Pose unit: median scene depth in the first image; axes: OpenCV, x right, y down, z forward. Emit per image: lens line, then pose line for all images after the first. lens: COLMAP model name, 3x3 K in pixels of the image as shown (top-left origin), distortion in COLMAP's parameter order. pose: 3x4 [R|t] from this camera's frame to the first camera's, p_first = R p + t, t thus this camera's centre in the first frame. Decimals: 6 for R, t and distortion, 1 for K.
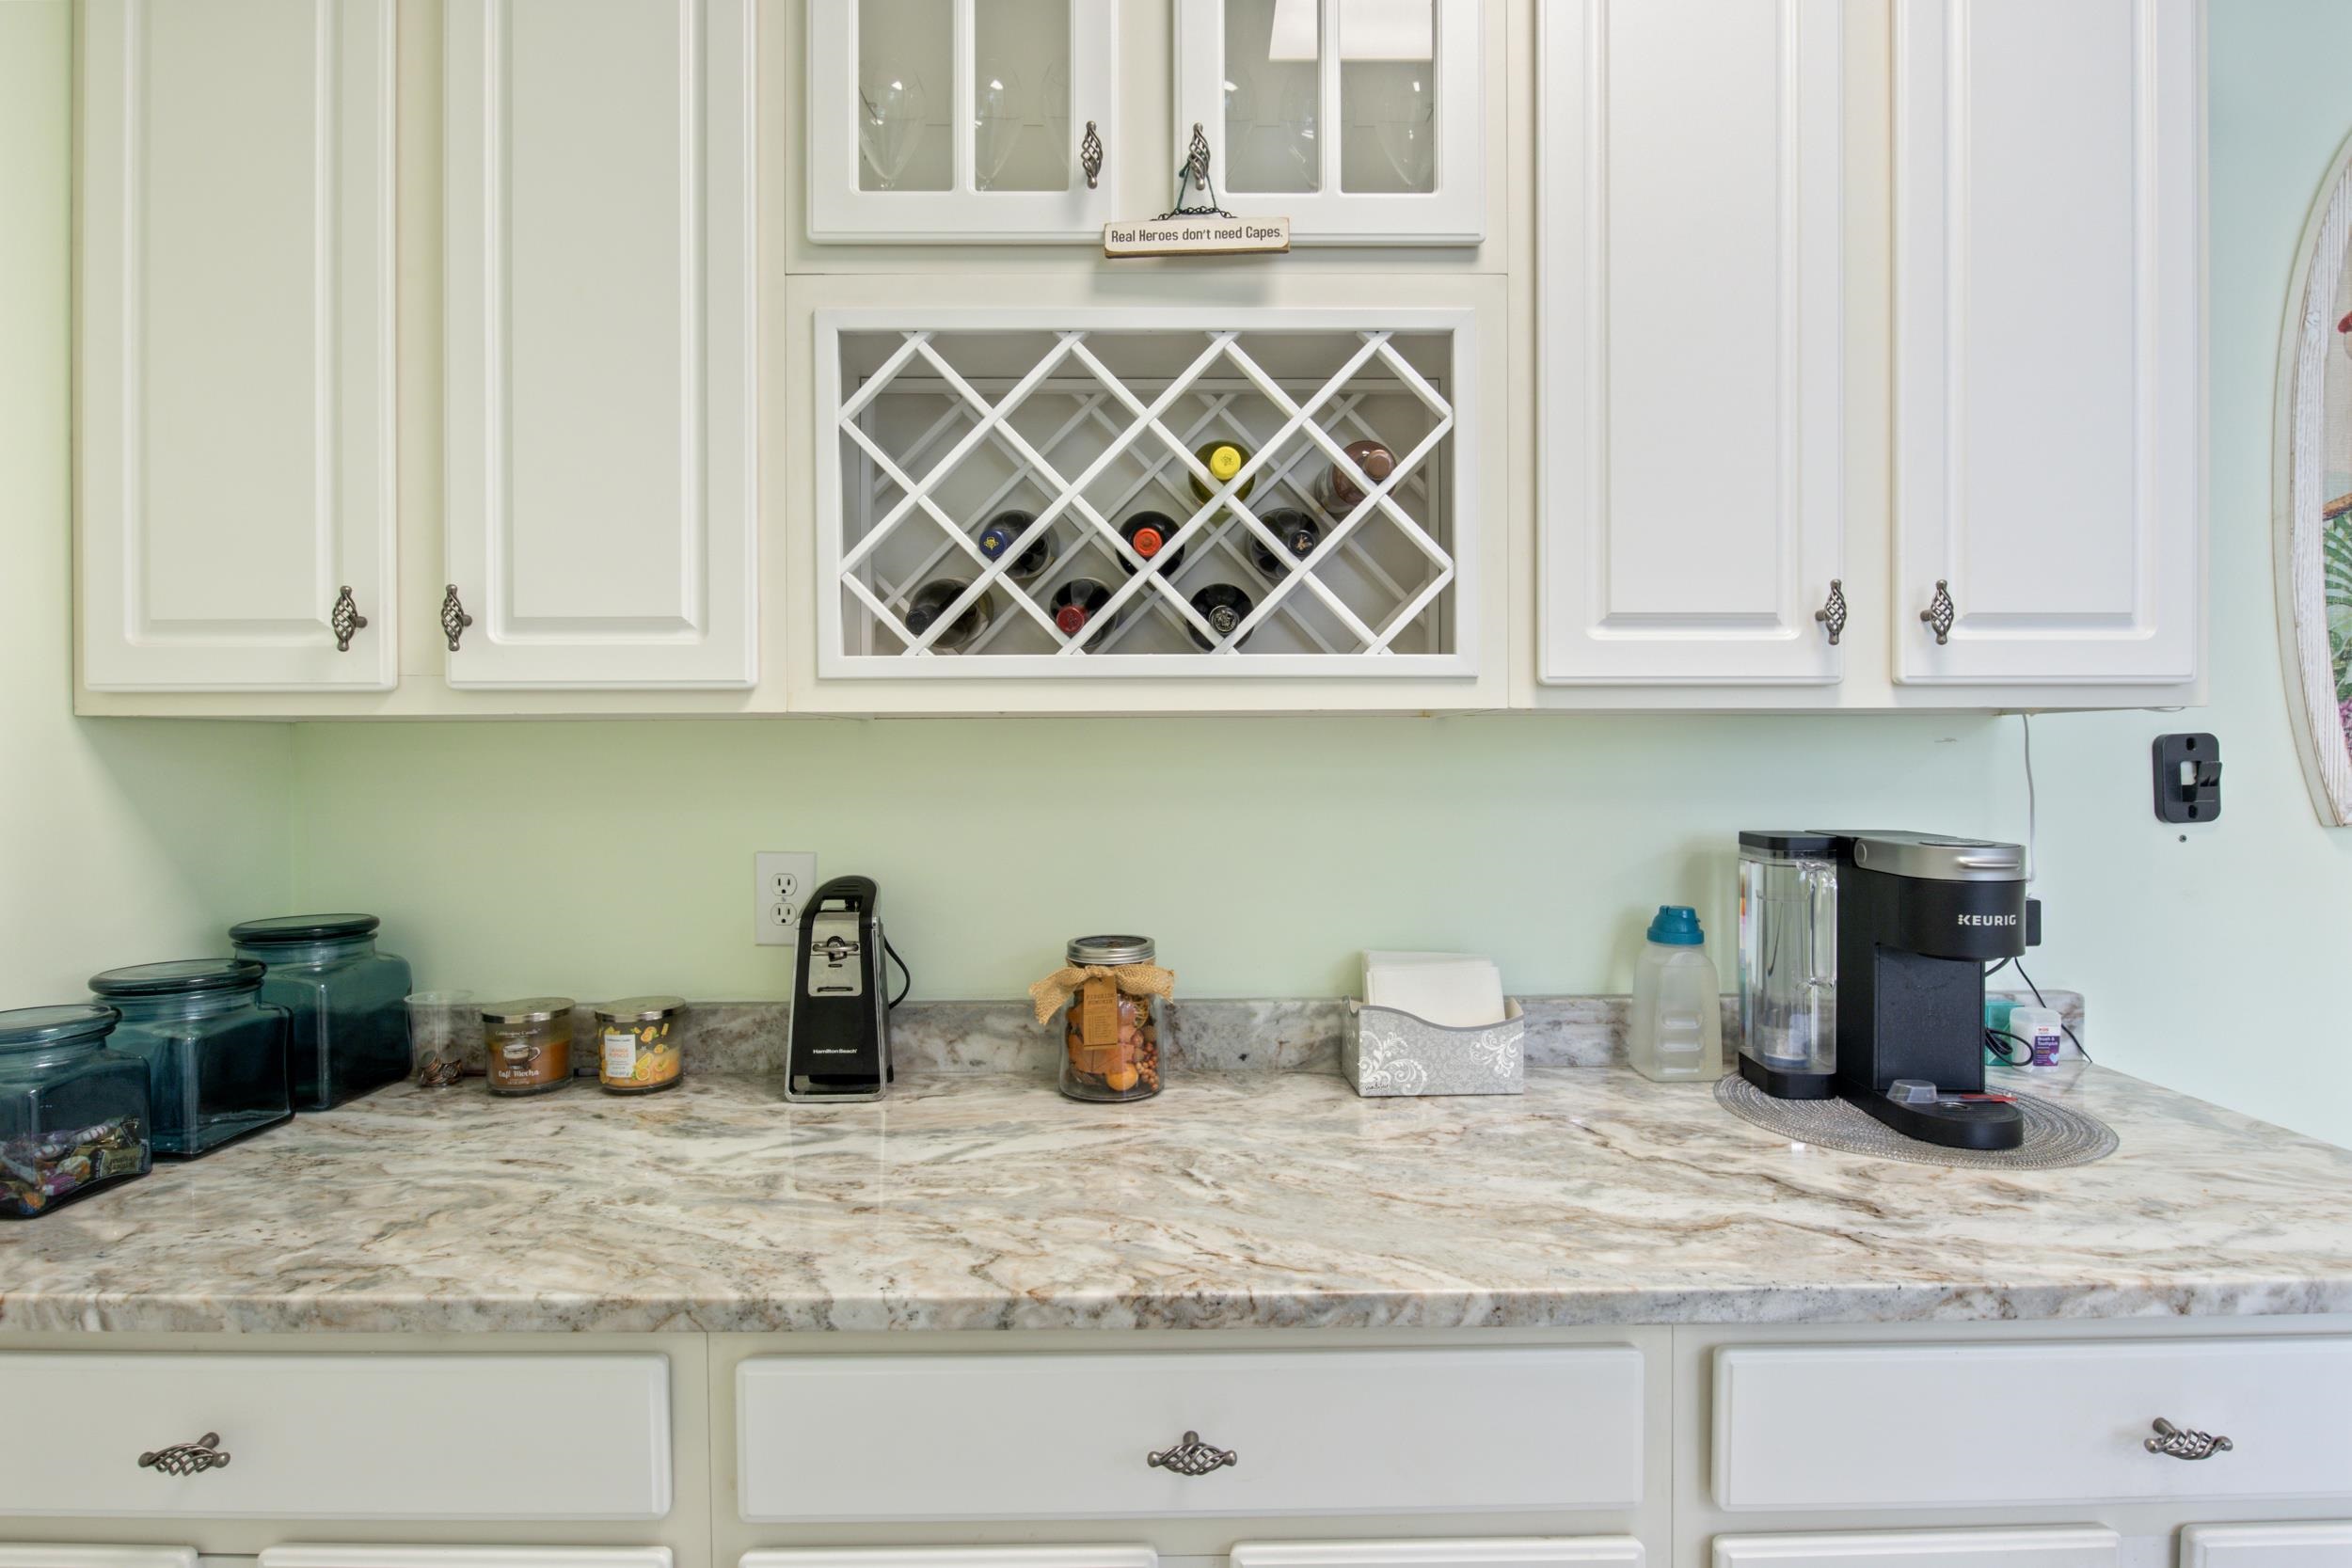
lens RADIAL K [[1160.2, 0, 1168.1], [0, 1160.2, 778.0], [0, 0, 1]] dist [-0.014807, -0.000619]
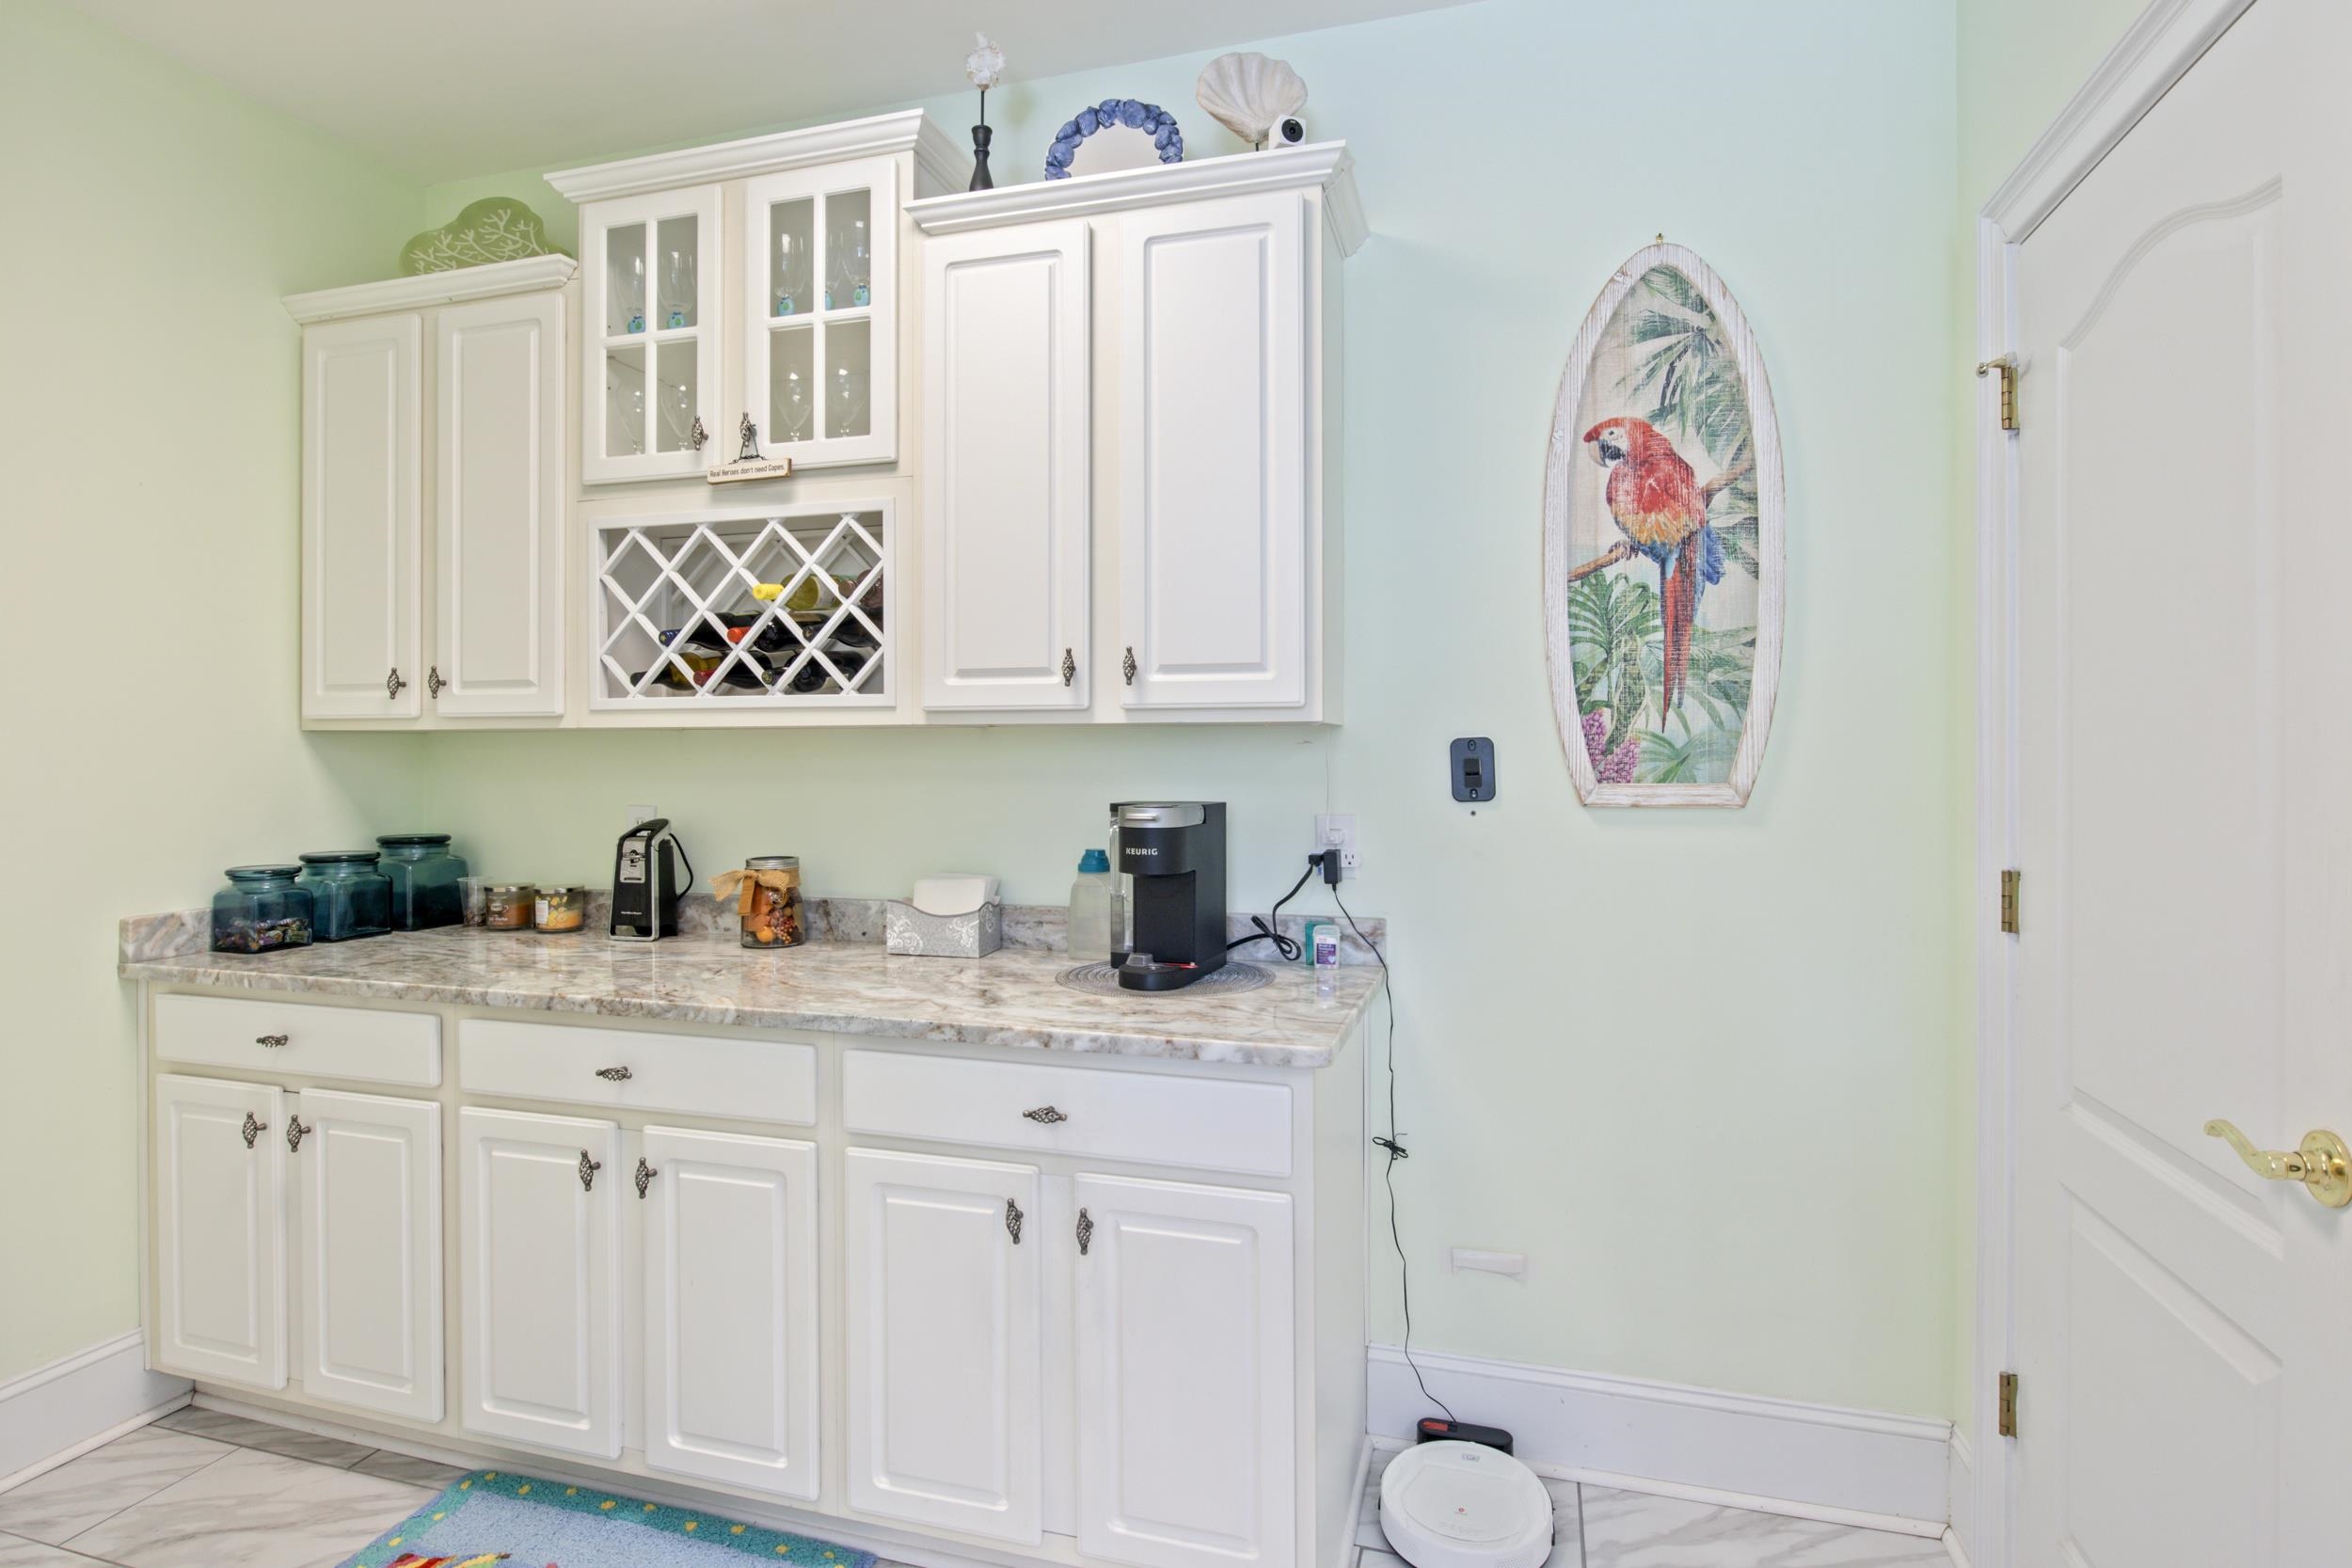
lens RADIAL K [[1160.2, 0, 1191.0], [0, 1160.2, 764.7], [0, 0, 1]] dist [-0.014807, -0.000619]
pose [[0.959961, 0.006551, -0.280058, 1.191279], [-0.009423, 0.999916, -0.008911, 0.012309], [0.279976, 0.011193, 0.959942, -0.559933]]
